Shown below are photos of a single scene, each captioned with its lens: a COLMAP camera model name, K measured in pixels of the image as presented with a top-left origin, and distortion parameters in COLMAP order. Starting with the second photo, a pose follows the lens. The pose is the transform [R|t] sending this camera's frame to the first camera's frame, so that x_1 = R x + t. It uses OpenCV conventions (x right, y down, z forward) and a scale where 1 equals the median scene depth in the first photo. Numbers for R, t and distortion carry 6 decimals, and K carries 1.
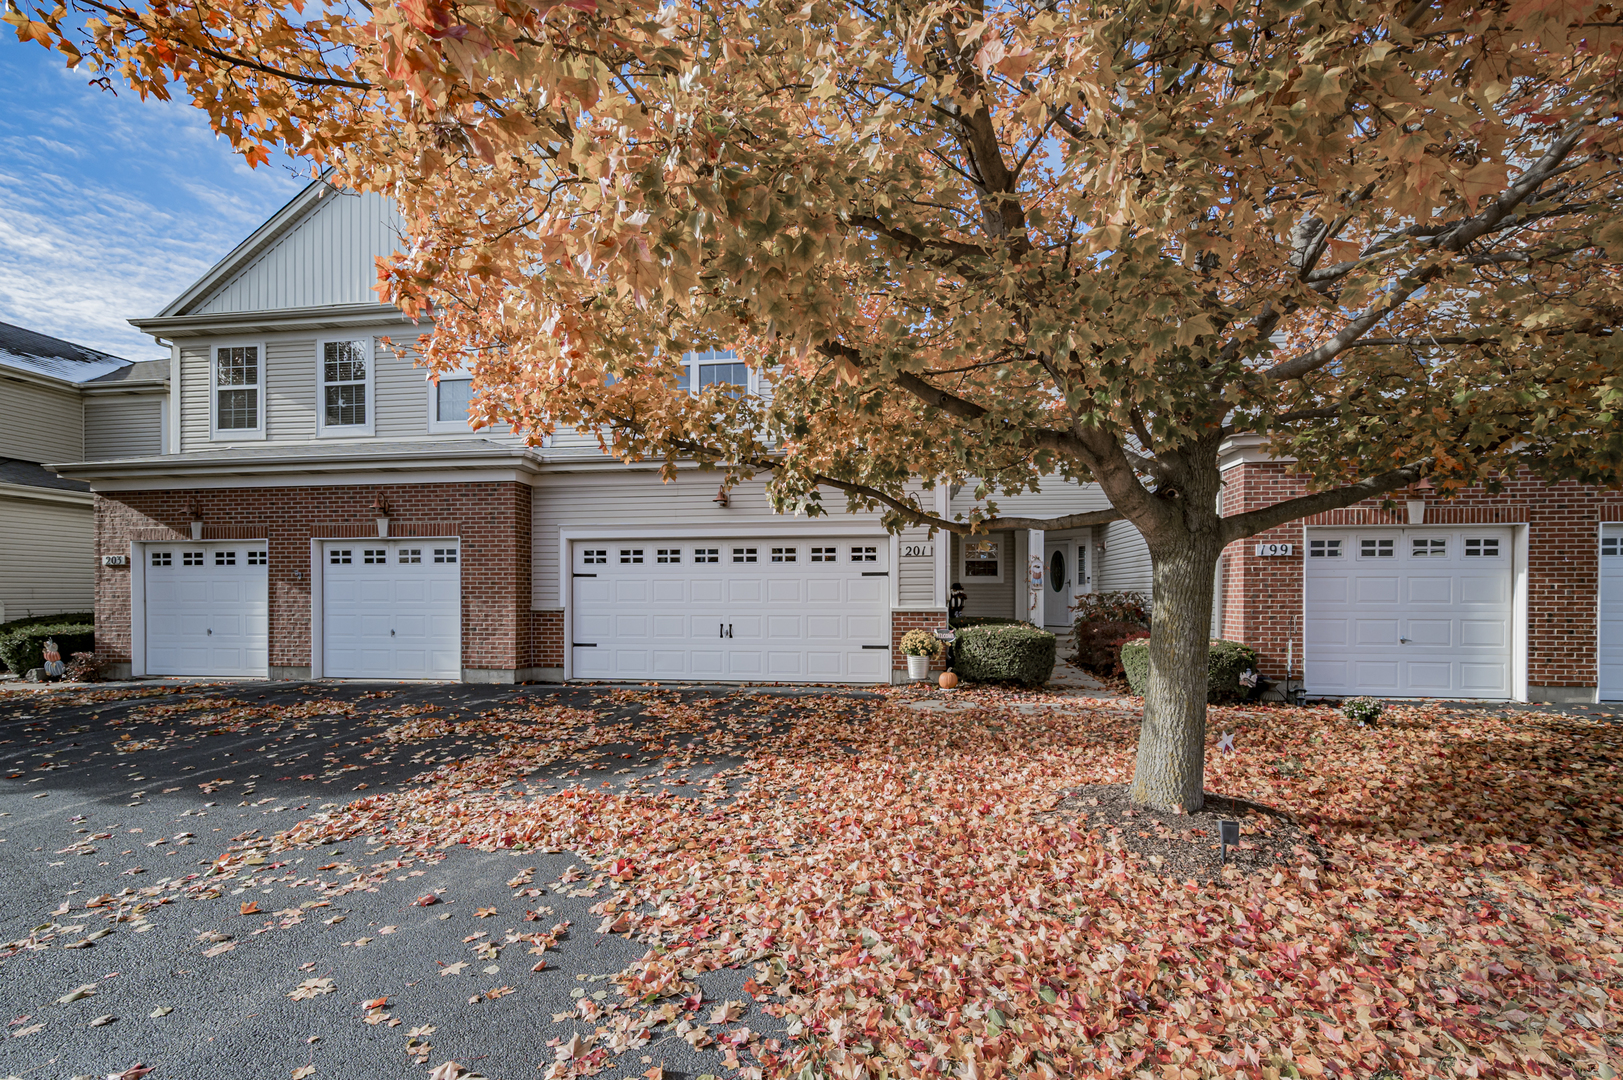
lens RADIAL K [[646.5, 0, 811.5], [0, 646.5, 540.0], [0, 0, 1]] dist [0.000286, 0.000328]
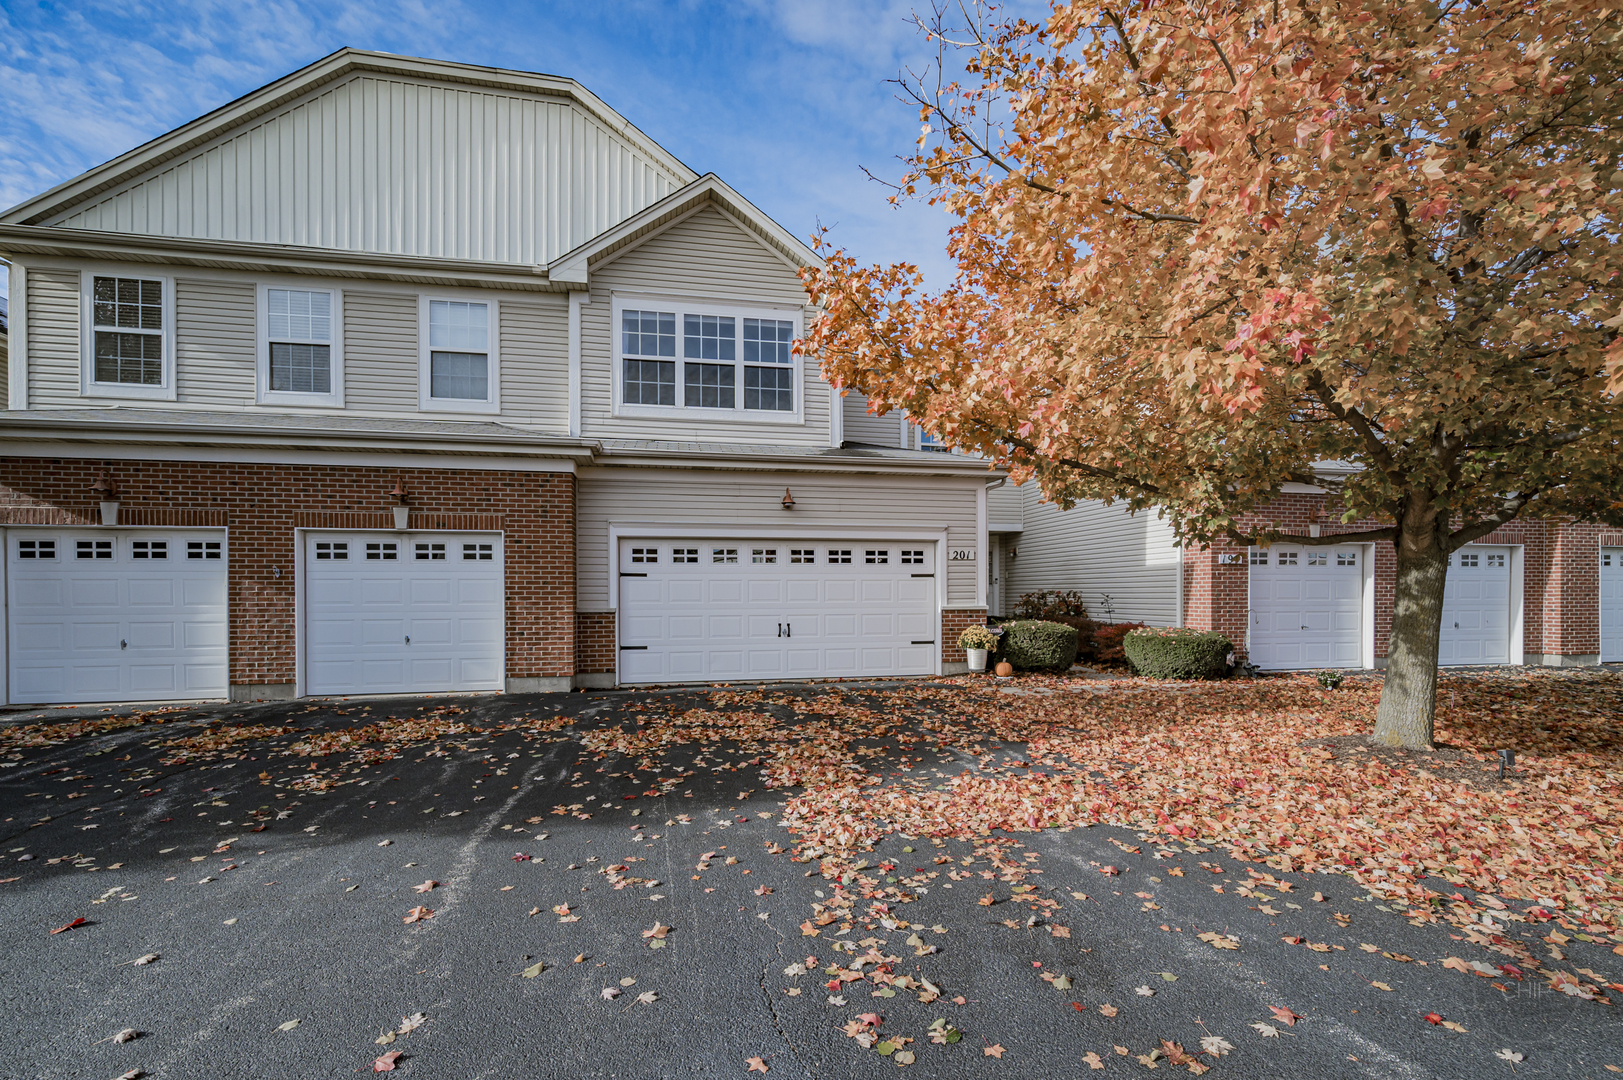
lens RADIAL K [[628.5, 0, 811.5], [0, 628.5, 540.0], [0, 0, 1]] dist [0.000131, 0.003198]
pose [[0.955443, 0.023314, 0.294254, -0.382058], [-0.021967, 0.999728, -0.007883, 0.004961], [-0.294358, 0.001068, 0.955695, 0.038419]]
